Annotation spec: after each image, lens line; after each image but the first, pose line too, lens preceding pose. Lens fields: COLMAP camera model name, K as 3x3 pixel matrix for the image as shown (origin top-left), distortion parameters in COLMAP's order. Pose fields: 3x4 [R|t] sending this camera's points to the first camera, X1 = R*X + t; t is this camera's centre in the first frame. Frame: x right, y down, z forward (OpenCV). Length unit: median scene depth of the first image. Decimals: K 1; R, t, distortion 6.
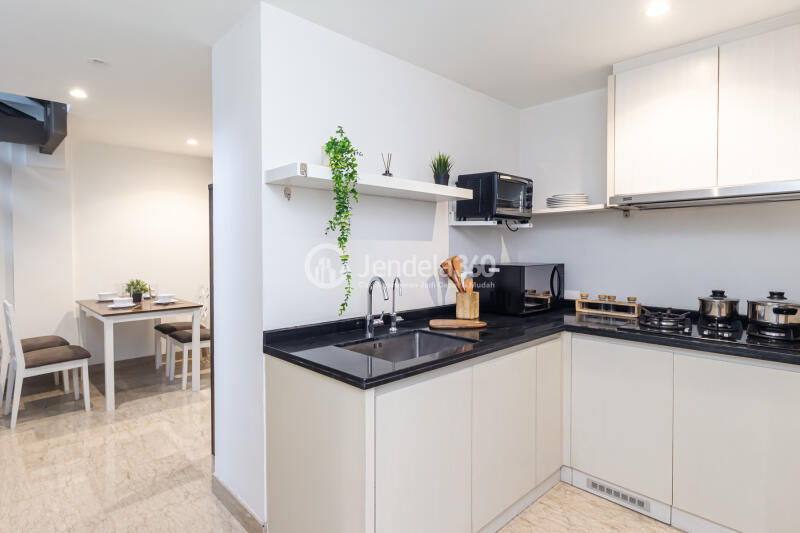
lens RADIAL K [[433.4, 0, 399.1], [0, 433.4, 259.9], [0, 0, 1]] dist [0.004774, -0.000411]
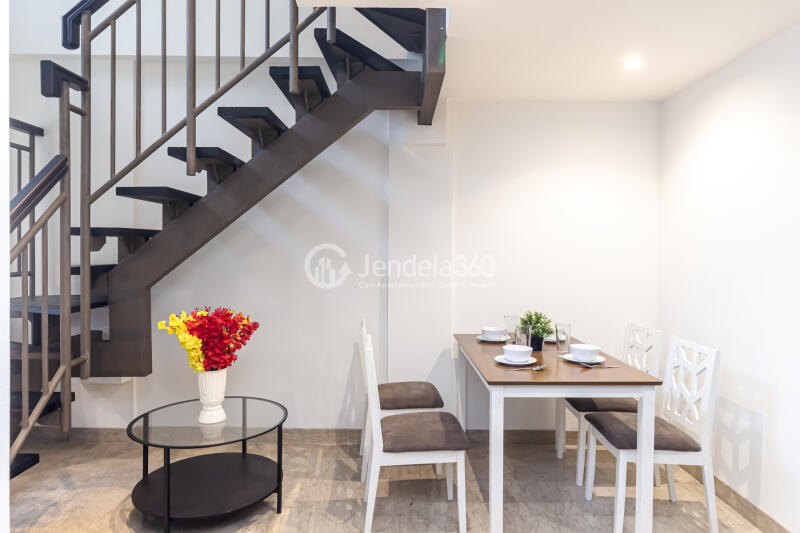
lens RADIAL K [[518.9, 0, 400.0], [0, 518.9, 263.9], [0, 0, 1]] dist [0.008968, 0.000525]
pose [[0.725427, 0.014792, -0.688140, -0.262877], [-0.022448, 0.999746, -0.002174, -0.015065], [0.687933, 0.017024, 0.725575, 0.372278]]
